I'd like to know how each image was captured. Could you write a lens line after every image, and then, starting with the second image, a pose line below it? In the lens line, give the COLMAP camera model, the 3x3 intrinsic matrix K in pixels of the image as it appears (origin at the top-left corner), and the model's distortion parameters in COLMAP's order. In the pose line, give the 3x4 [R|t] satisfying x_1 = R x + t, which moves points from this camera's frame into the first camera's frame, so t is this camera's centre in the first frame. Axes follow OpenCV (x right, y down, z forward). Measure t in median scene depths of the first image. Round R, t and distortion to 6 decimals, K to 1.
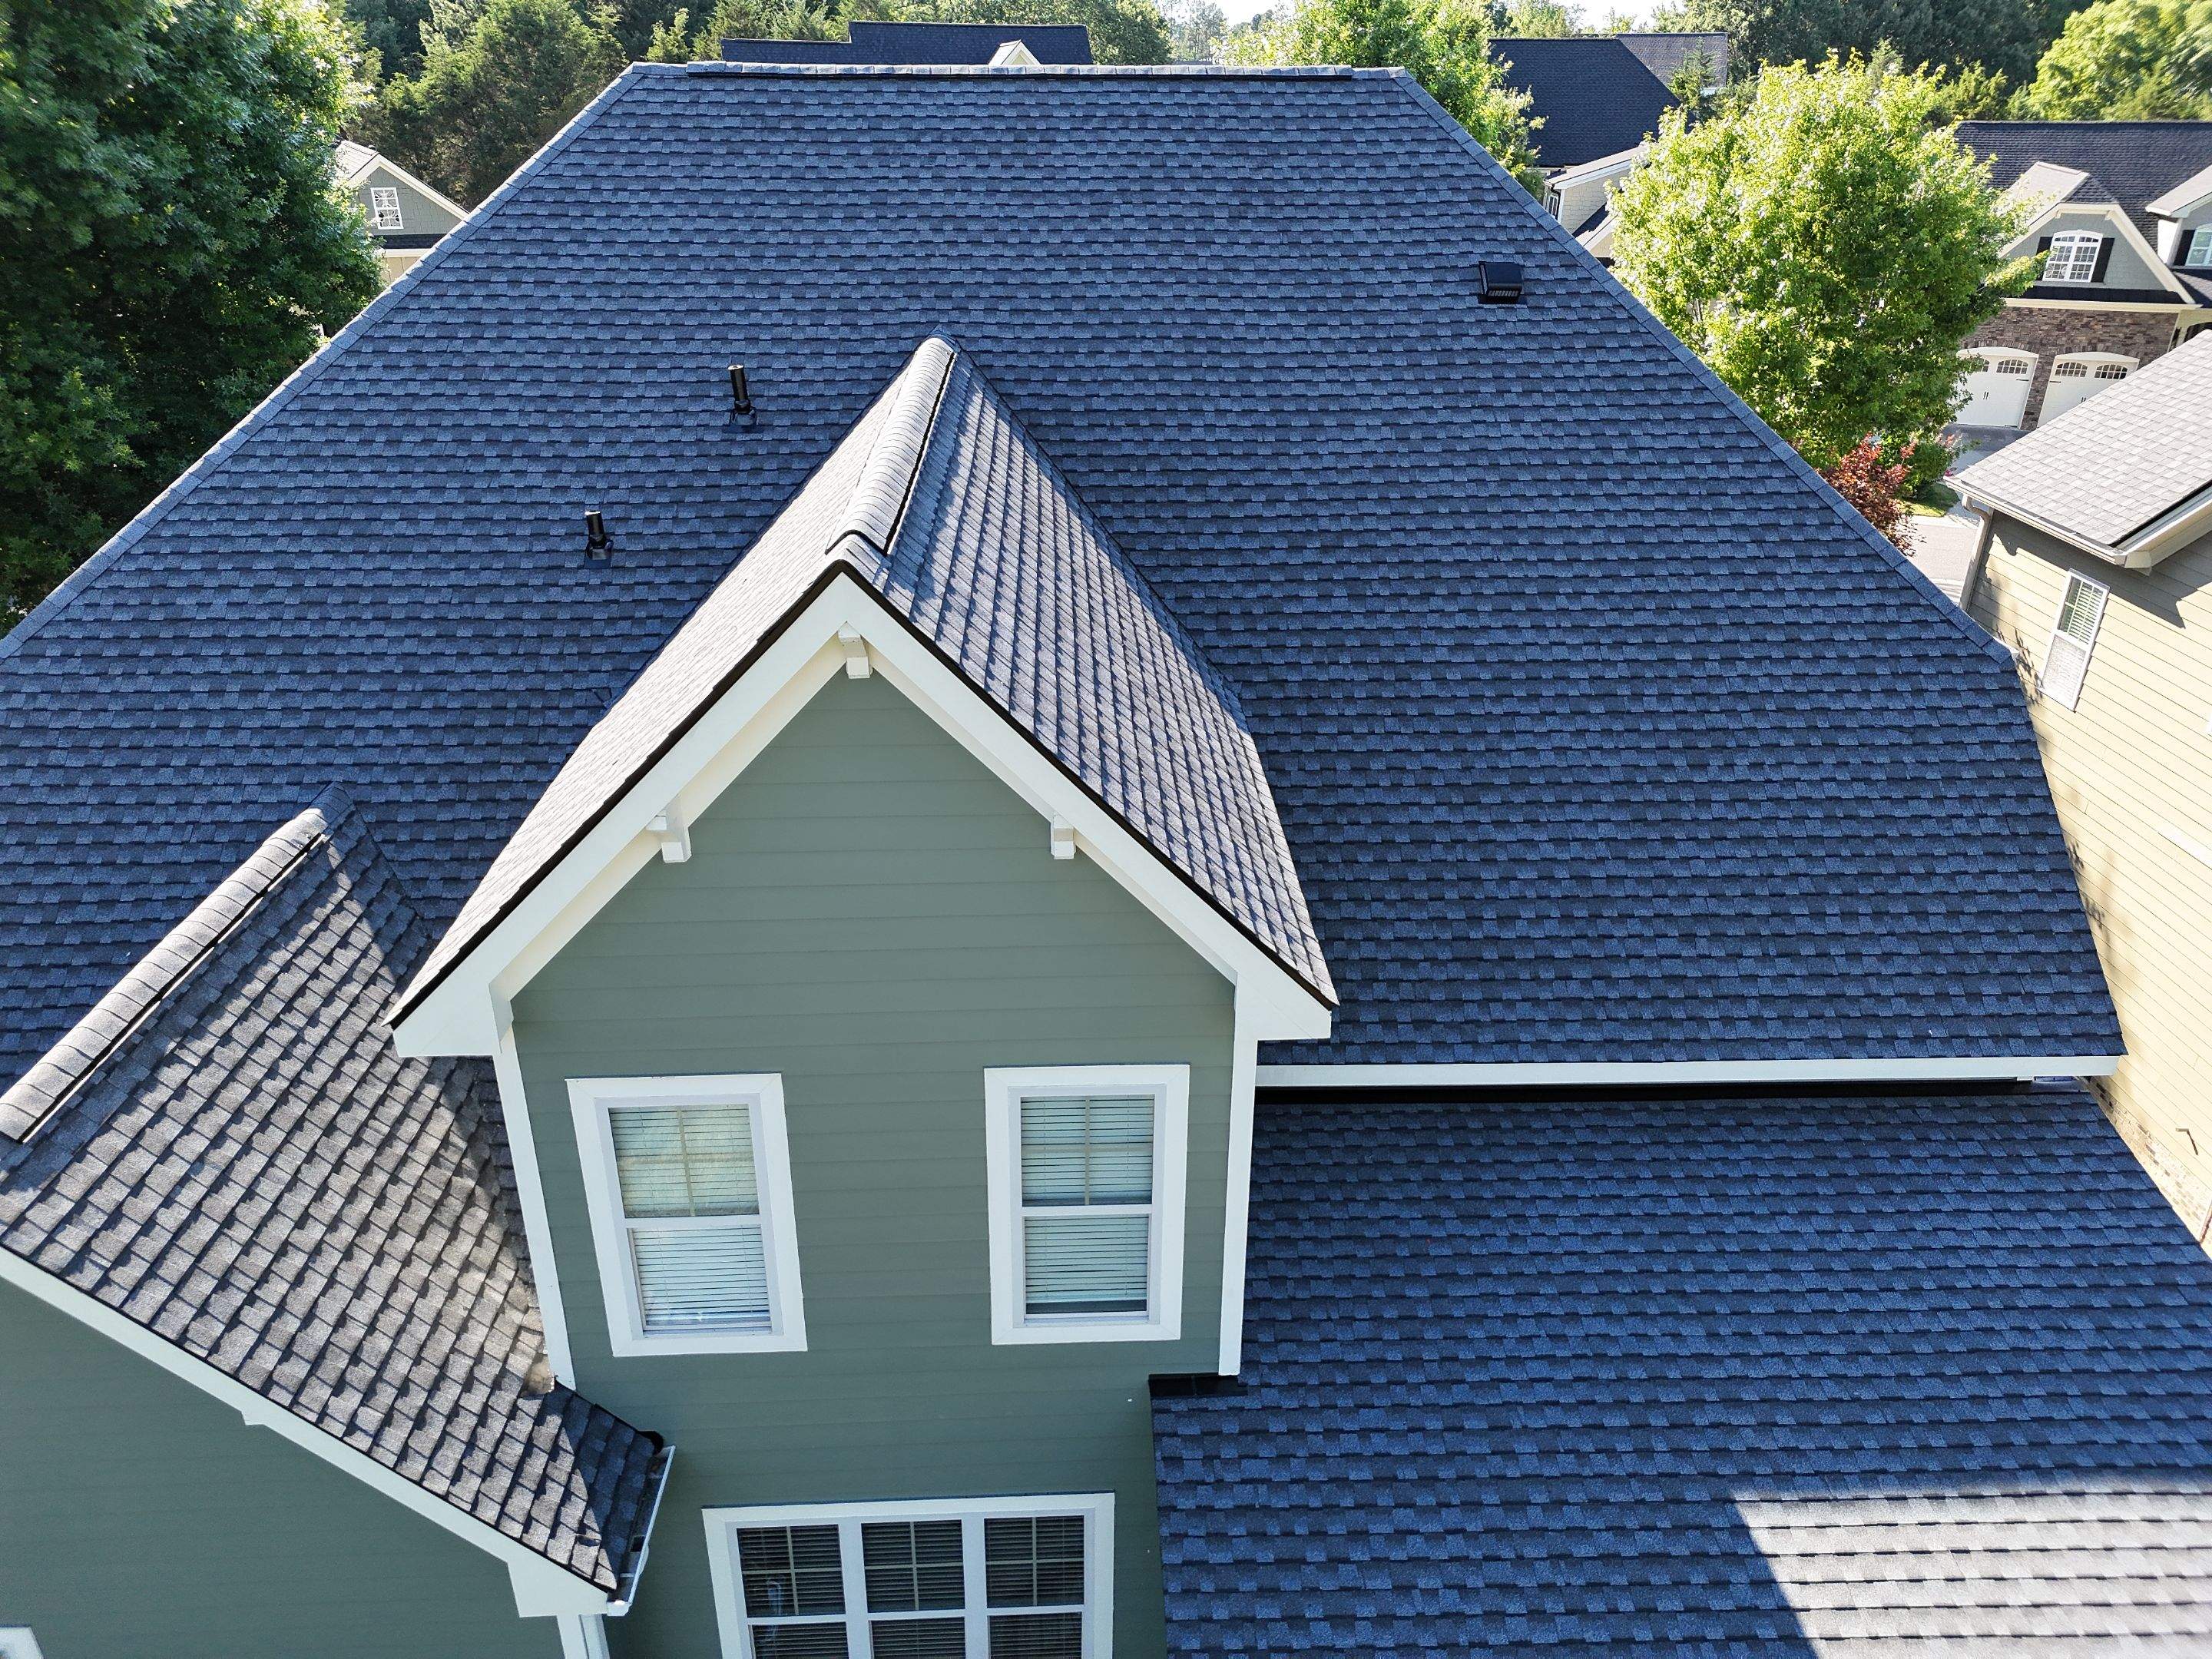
lens RADIAL K [[1552.4, 0, 1116.6], [0, 1552.4, 825.8], [0, 0, 1]] dist [0.062099, -0.066436]
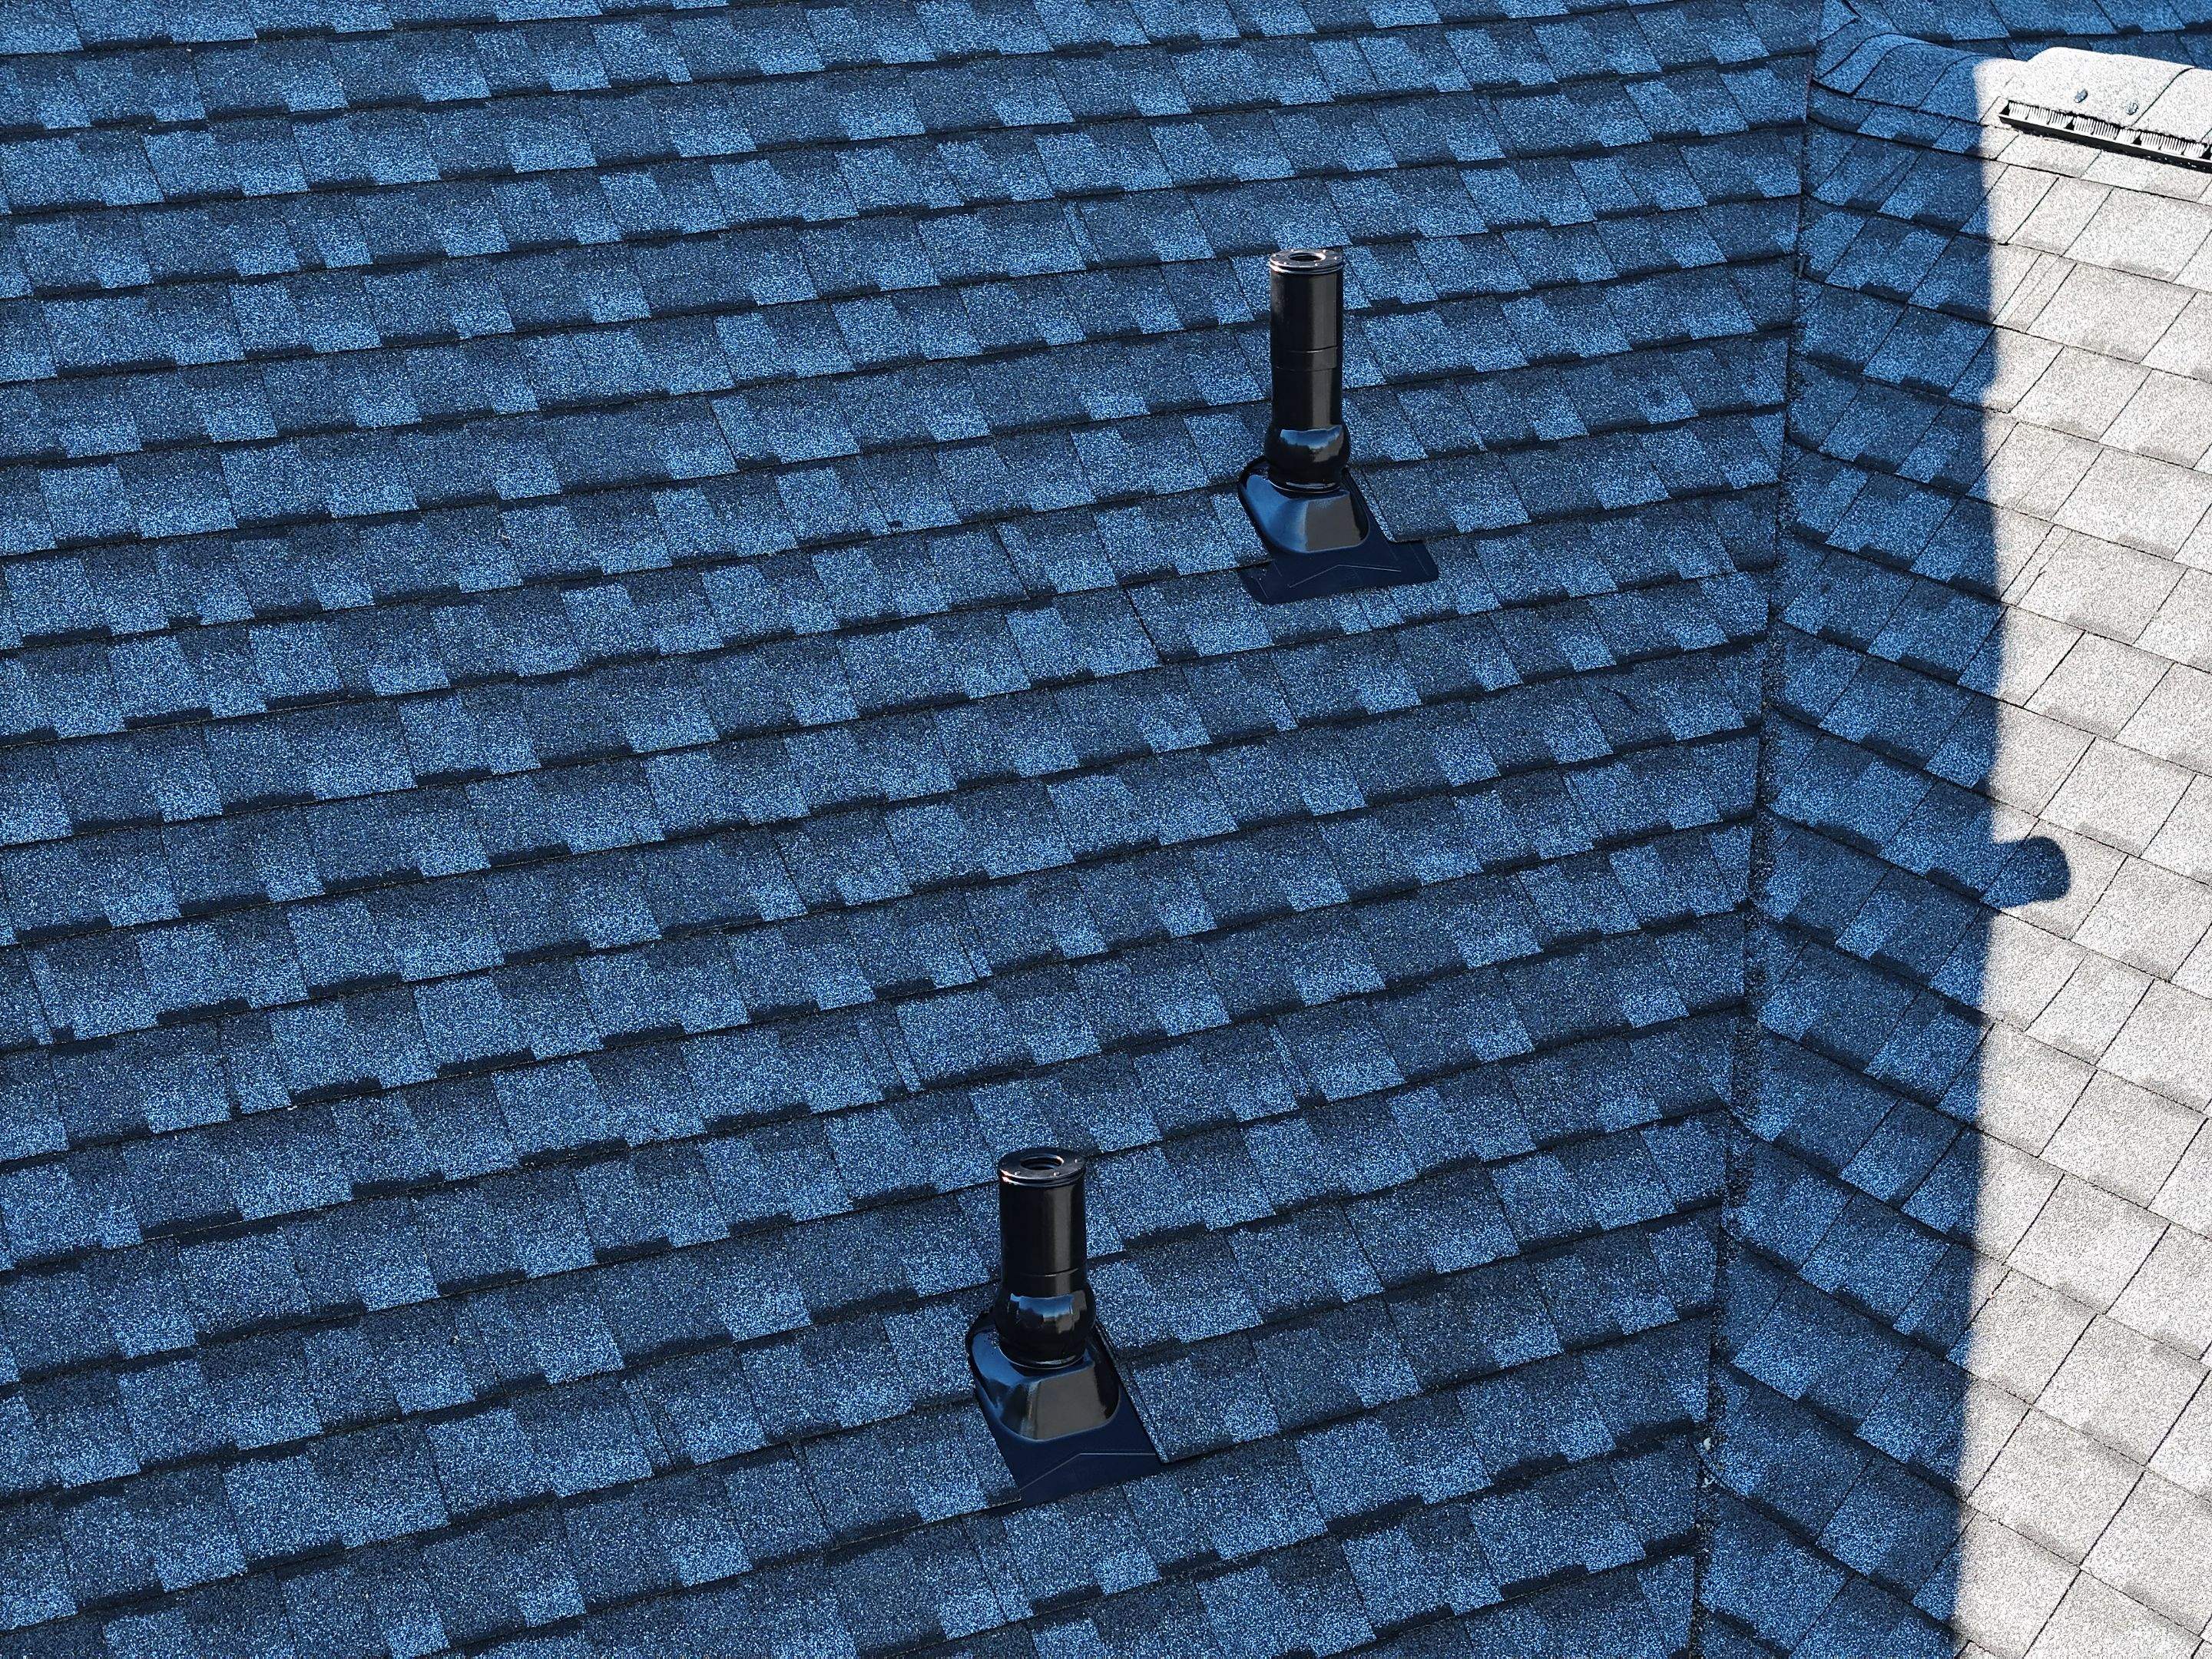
lens RADIAL K [[4525.2, 0, 1106.0], [0, 4525.2, 829.5], [0, 0, 1]] dist [-0.222435, 0.054584]
pose [[0.891135, -0.140380, 0.431477, -0.726591], [0.204146, 0.973297, -0.104965, -0.251871], [-0.405220, 0.181623, 0.895997, 0.779482]]
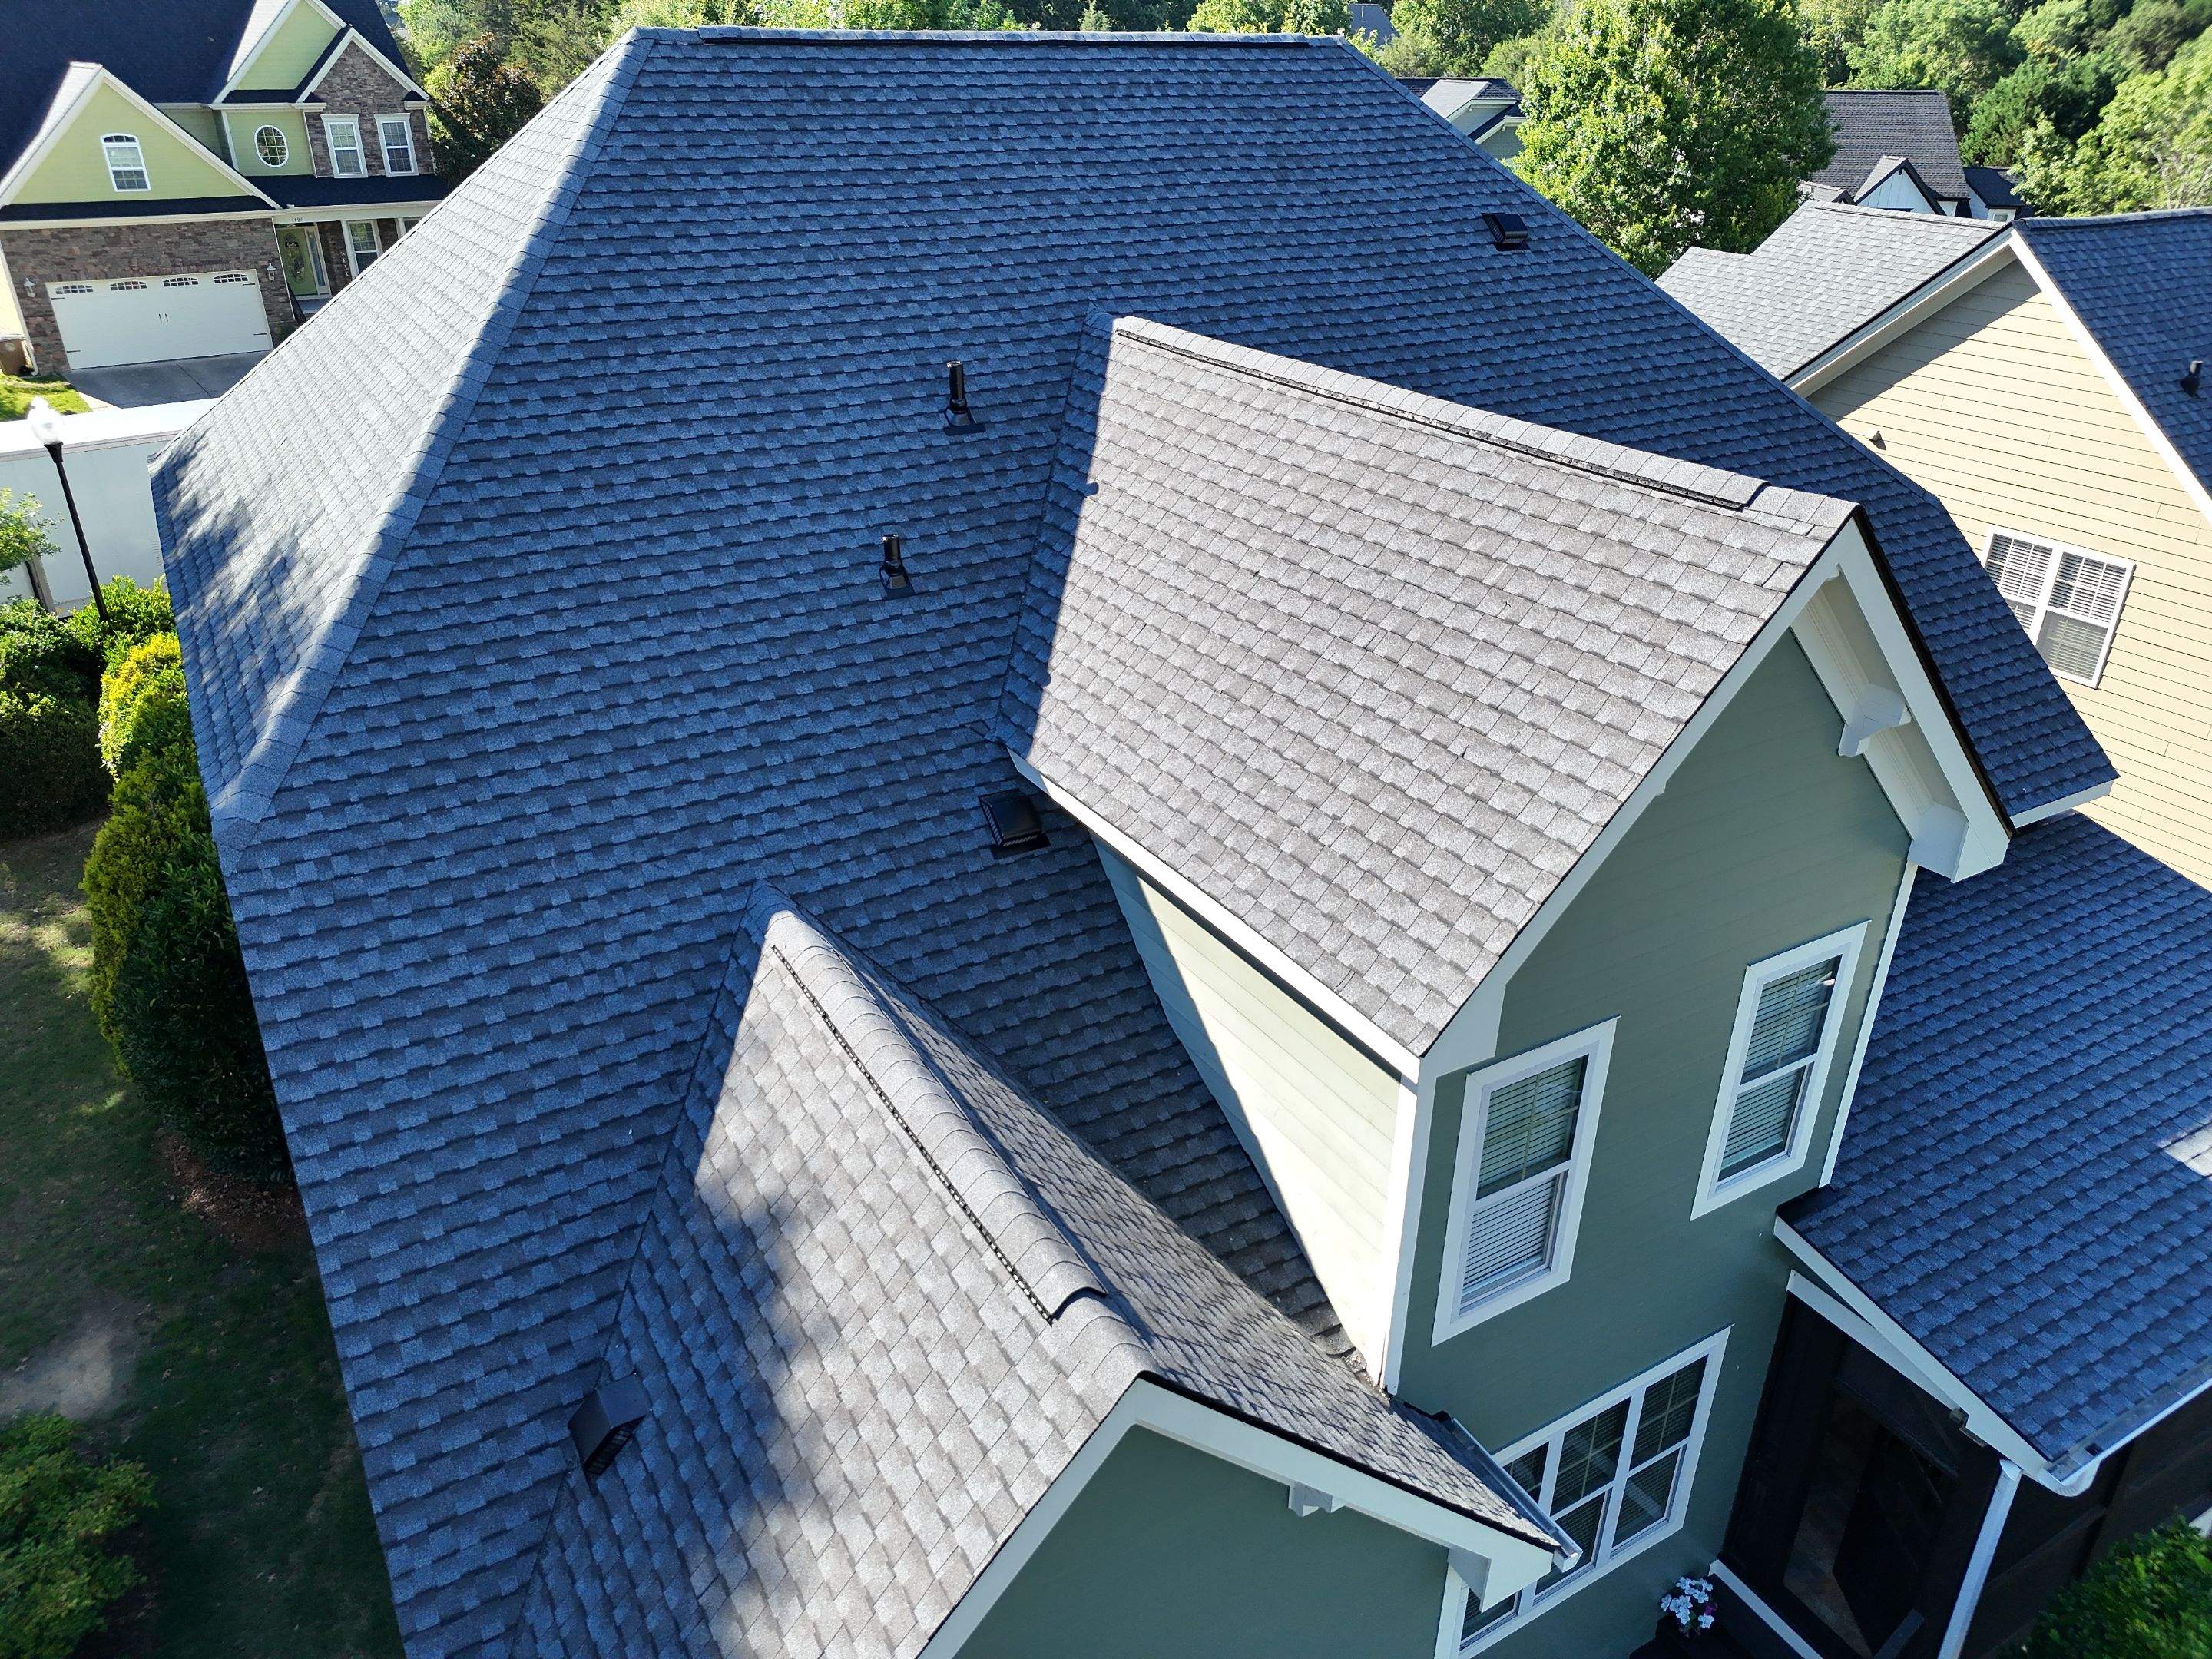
lens RADIAL K [[1533.1, 0, 1120.7], [0, 1533.1, 844.2], [0, 0, 1]] dist [0.065271, -0.070626]
pose [[0.882129, -0.214361, 0.419401, -0.864797], [0.201457, 0.976589, 0.075420, -0.091122], [-0.425750, 0.017961, 0.904663, 0.194422]]
